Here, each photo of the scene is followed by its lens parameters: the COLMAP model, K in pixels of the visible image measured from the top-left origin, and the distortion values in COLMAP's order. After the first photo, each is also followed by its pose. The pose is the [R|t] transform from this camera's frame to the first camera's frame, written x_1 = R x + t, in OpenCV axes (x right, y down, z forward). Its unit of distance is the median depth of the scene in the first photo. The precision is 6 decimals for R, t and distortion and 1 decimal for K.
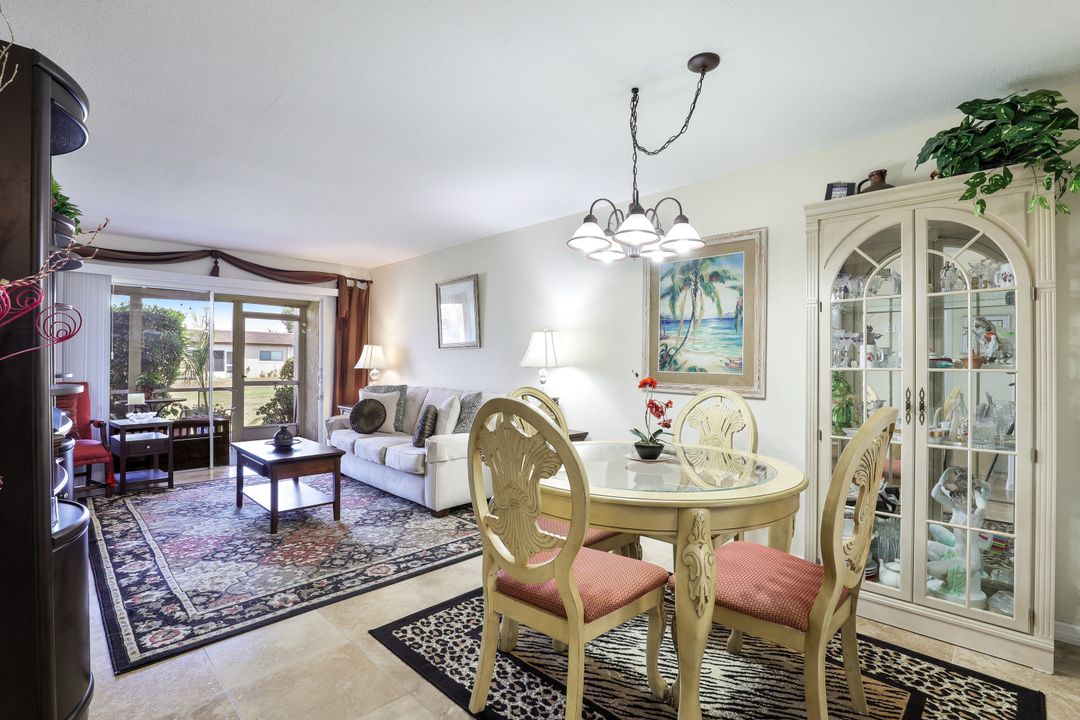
lens RADIAL K [[497.9, 0, 541.2], [0, 497.9, 355.1], [0, 0, 1]] dist [-0.036633, 0.005990]
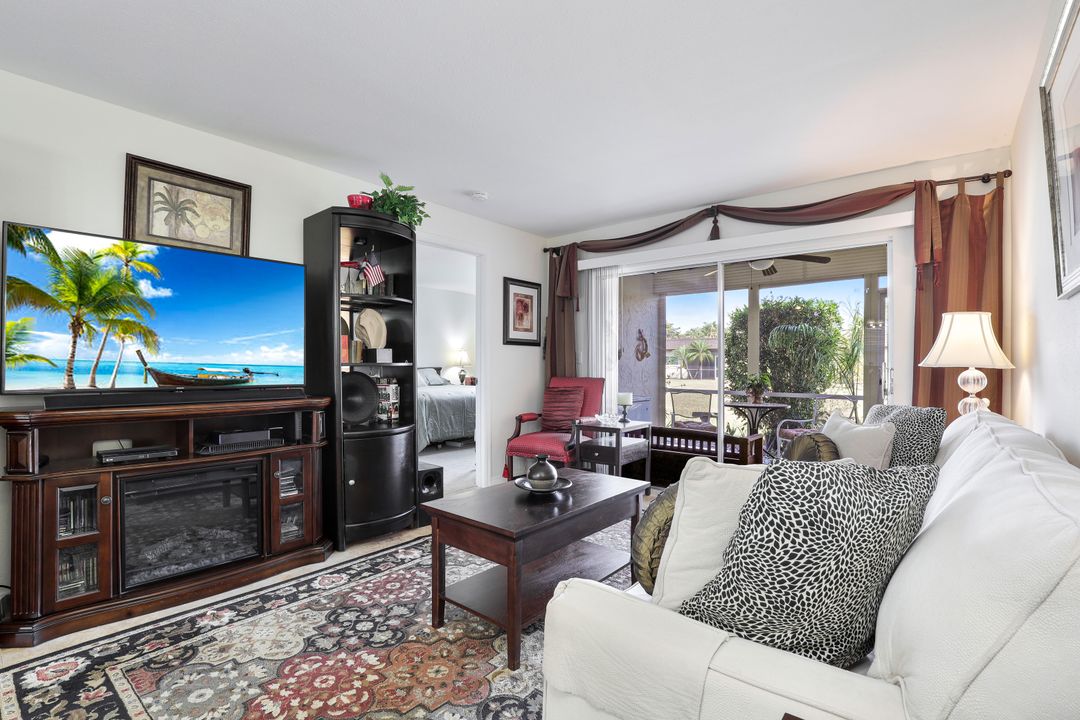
lens RADIAL K [[497.9, 0, 561.9], [0, 497.9, 369.0], [0, 0, 1]] dist [-0.036633, 0.005990]
pose [[0.113113, 0.006254, -0.993562, 0.076489], [0.009500, 0.999928, 0.007375, 0.038335], [0.993537, -0.010273, 0.113045, 1.047817]]
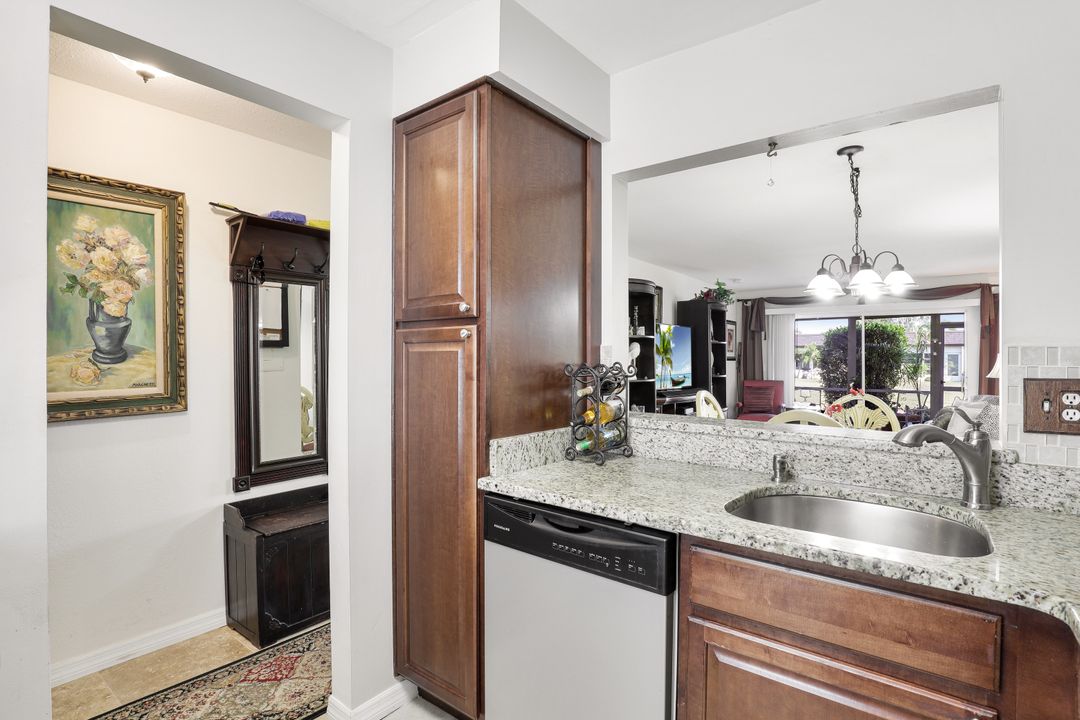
lens RADIAL K [[519.8, 0, 550.0], [0, 519.8, 362.2], [0, 0, 1]] dist [-0.028060, 0.002579]
pose [[0.112167, 0.000644, -0.993689, 0.934402], [0.006680, 0.999977, 0.001402, -0.018307], [0.993667, -0.006795, 0.112160, 0.023787]]
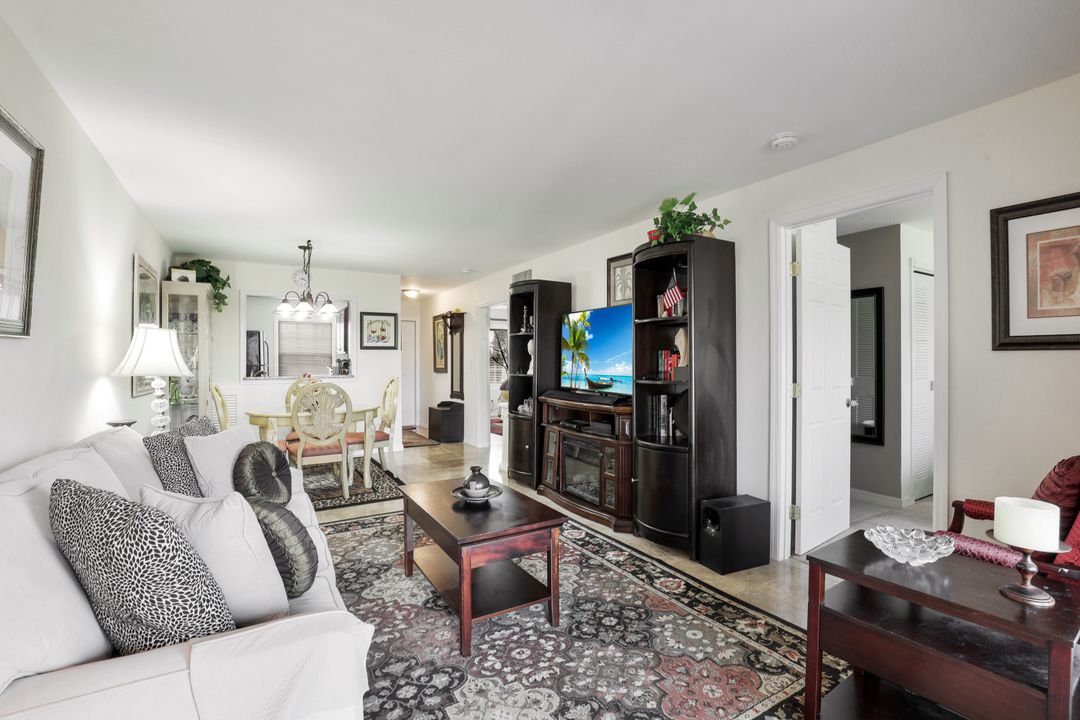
lens RADIAL K [[497.9, 0, 538.4], [0, 497.9, 344.4], [0, 0, 1]] dist [-0.036633, 0.005990]
pose [[-0.965685, 0.005868, 0.259649, -0.855722], [-0.005145, 0.999116, -0.041713, 0.003947], [-0.259664, -0.041617, -0.964802, 1.797576]]
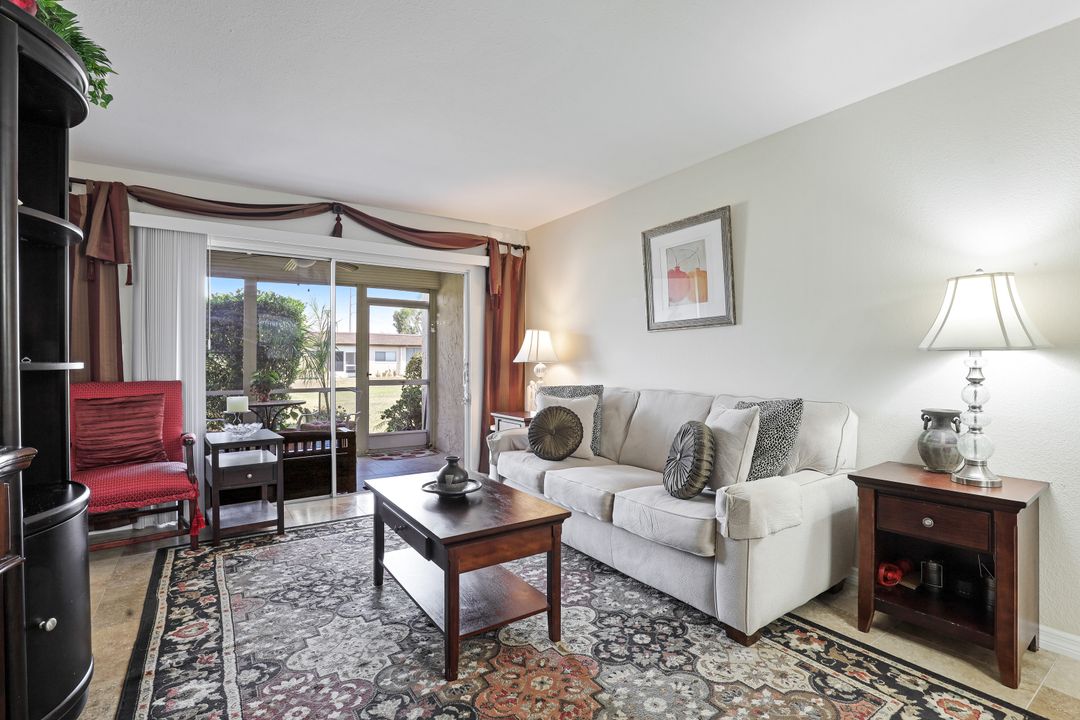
lens RADIAL K [[497.9, 0, 542.9], [0, 497.9, 353.1], [0, 0, 1]] dist [-0.036633, 0.005990]
pose [[0.981991, -0.009529, -0.188689, -0.340930], [0.008754, 0.999949, -0.004939, 0.030121], [0.188727, 0.003198, 0.982024, 0.501694]]
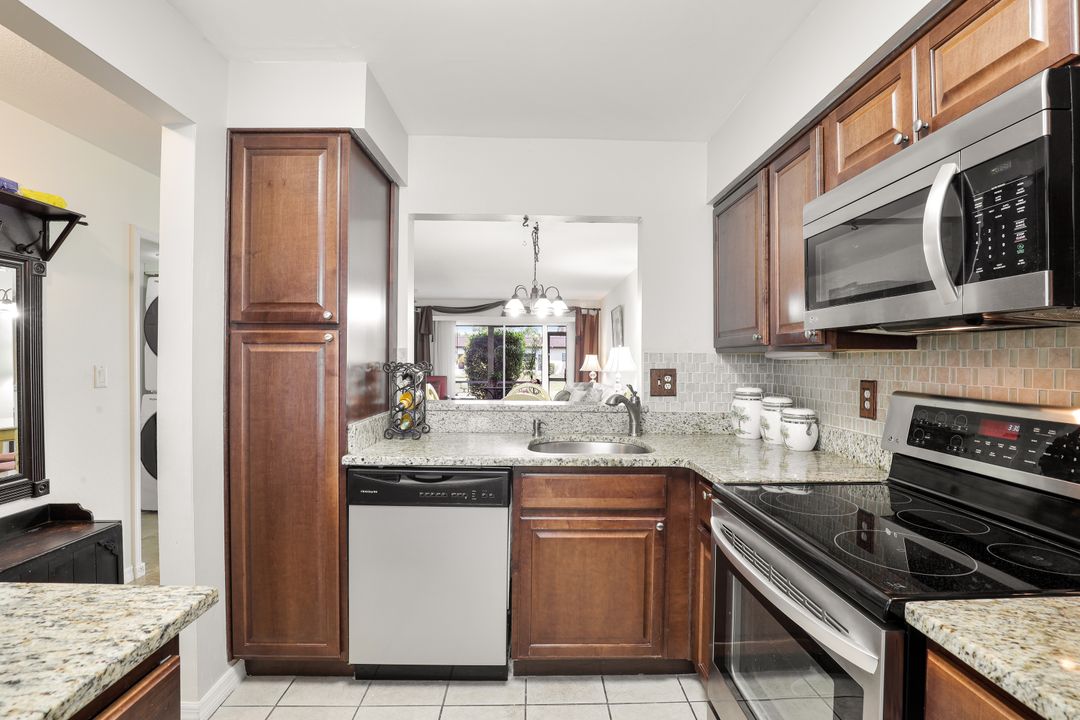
lens RADIAL K [[497.9, 0, 540.6], [0, 497.9, 362.7], [0, 0, 1]] dist [-0.036633, 0.005990]
pose [[0.709907, 0.003423, -0.704287, 1.001523], [0.005066, 0.999937, 0.009967, -0.020739], [0.704278, -0.010644, 0.709845, -0.225543]]
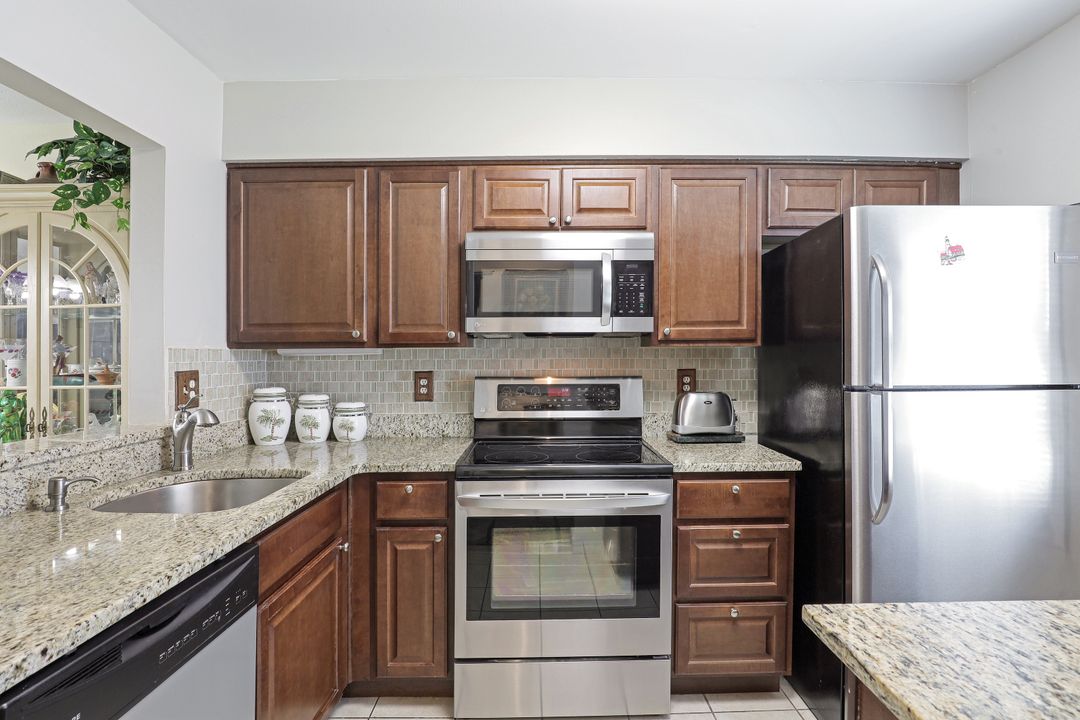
lens RADIAL K [[549.2, 0, 558.6], [0, 549.2, 373.3], [0, 0, 1]] dist [-0.030184, -0.000159]
pose [[0.703462, -0.035311, 0.709855, 0.467115], [0.002508, 0.998882, 0.047203, -0.026881], [-0.710728, -0.031425, 0.702765, -0.260238]]
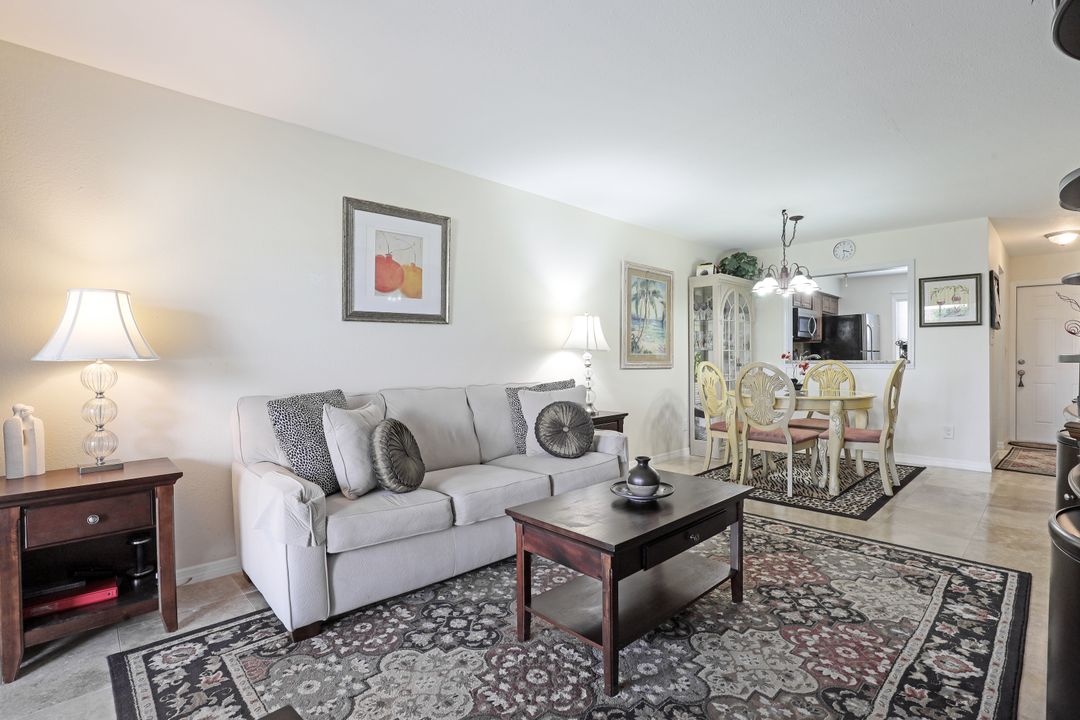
lens RADIAL K [[497.9, 0, 555.9], [0, 497.9, 359.8], [0, 0, 1]] dist [-0.036633, 0.005990]
pose [[0.023931, -0.012072, 0.999641, -1.159198], [-0.010305, 0.999871, 0.012321, 0.034847], [-0.999660, -0.010596, 0.023804, 1.185026]]
